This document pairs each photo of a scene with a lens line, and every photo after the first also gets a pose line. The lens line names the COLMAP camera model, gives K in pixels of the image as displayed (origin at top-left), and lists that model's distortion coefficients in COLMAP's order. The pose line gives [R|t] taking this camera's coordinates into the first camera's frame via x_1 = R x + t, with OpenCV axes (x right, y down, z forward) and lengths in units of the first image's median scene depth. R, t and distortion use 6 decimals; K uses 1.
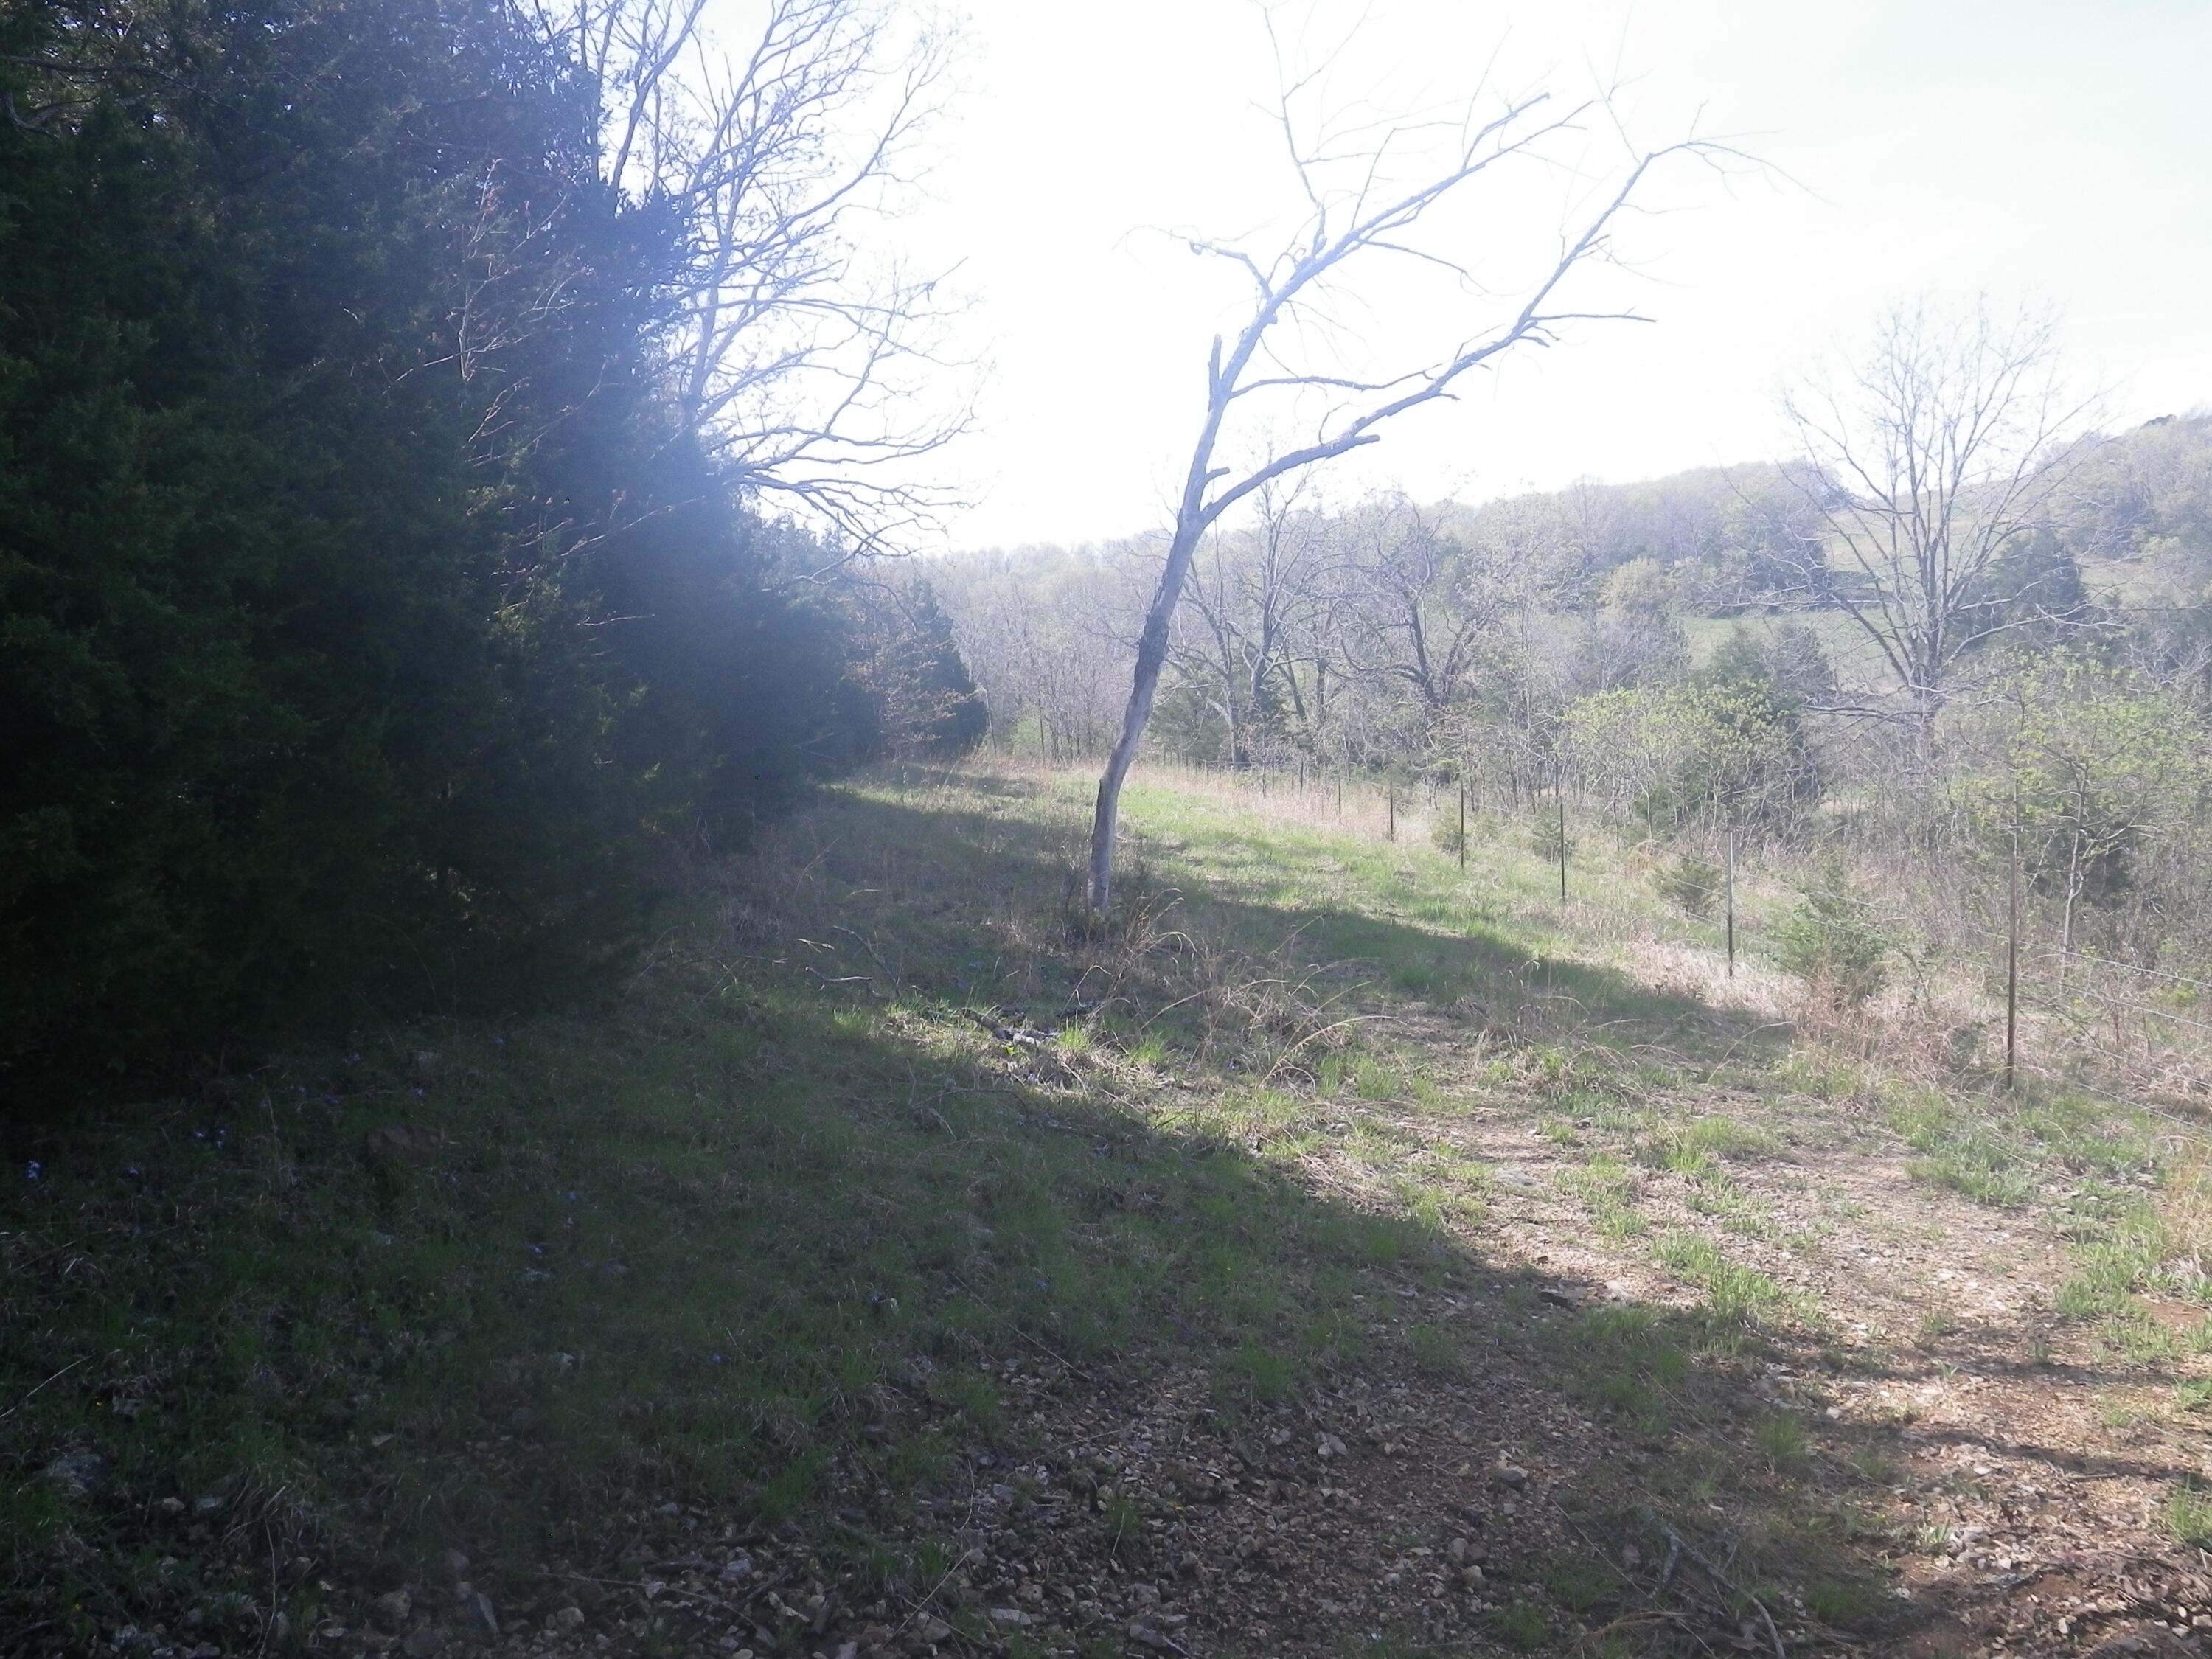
lens RADIAL K [[1808.8, 0, 1108.4], [0, 1808.8, 829.6], [0, 0, 1]] dist [-0.014838, 0.010418]
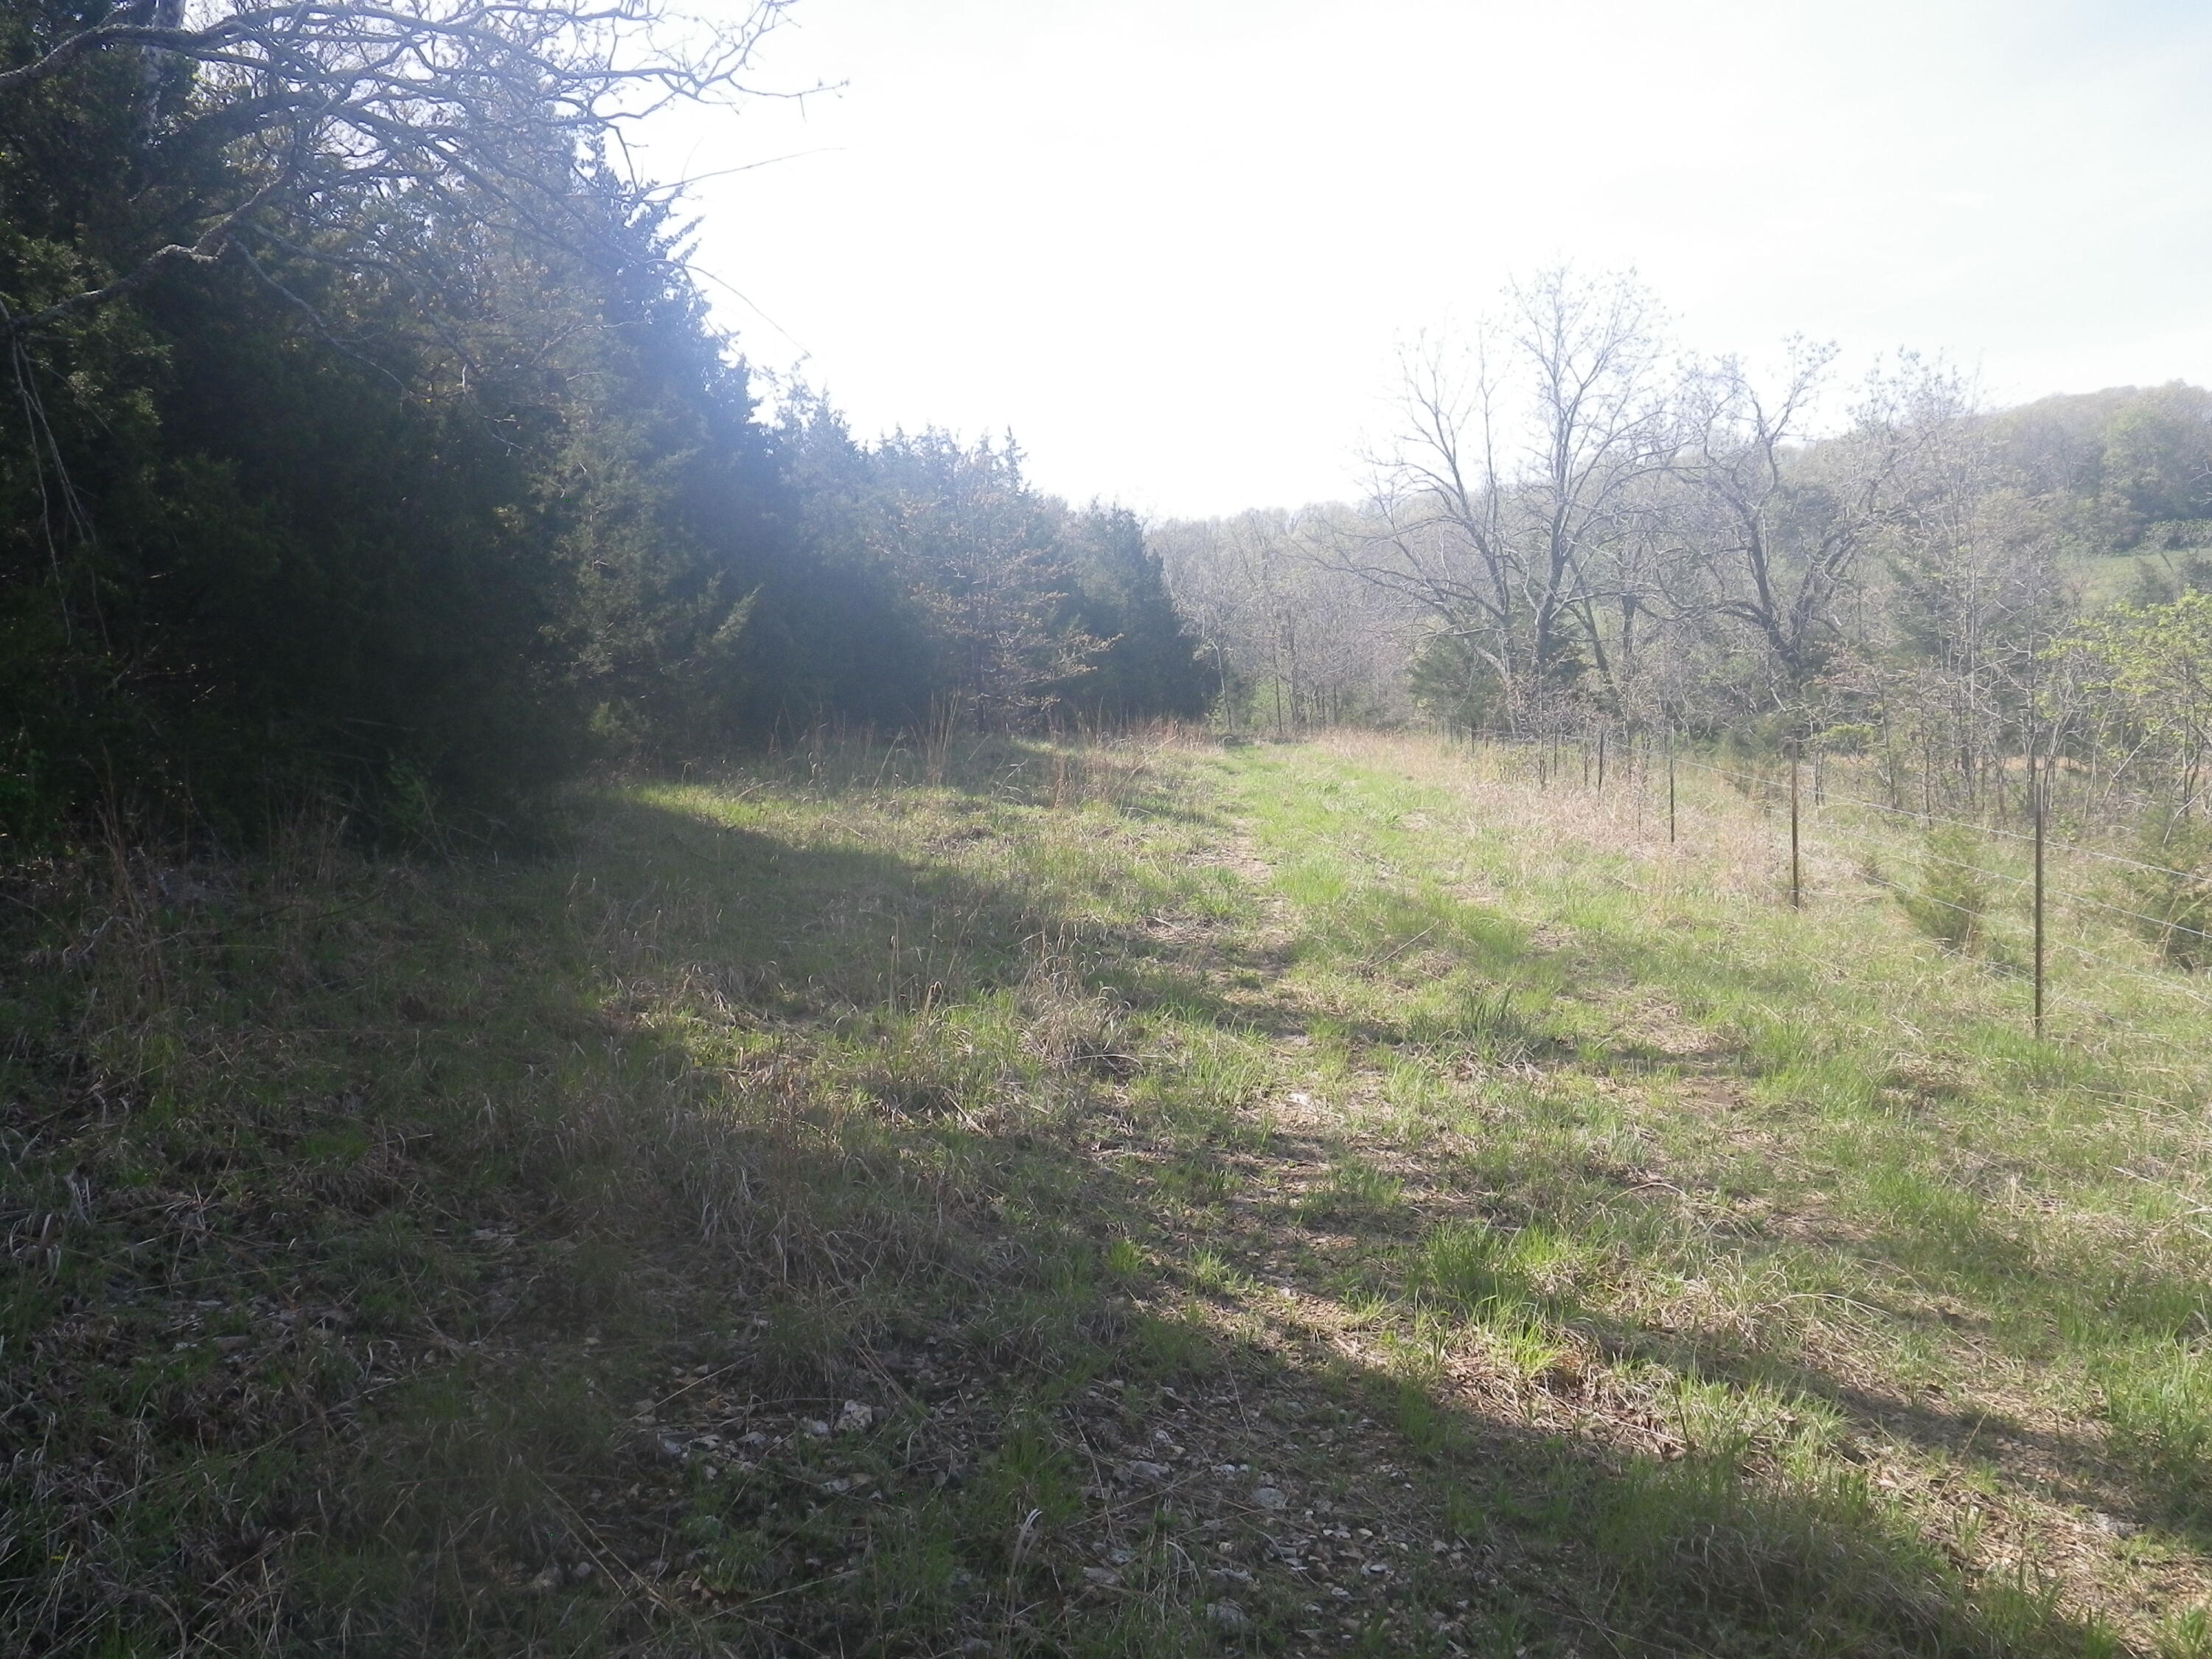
lens RADIAL K [[1808.8, 0, 1100.9], [0, 1808.8, 828.8], [0, 0, 1]] dist [-0.014838, 0.010418]
pose [[0.986323, -0.002738, -0.164799, 0.021126], [0.005564, 0.999845, 0.016692, -0.008197], [0.164728, -0.017380, 0.986186, 0.192537]]
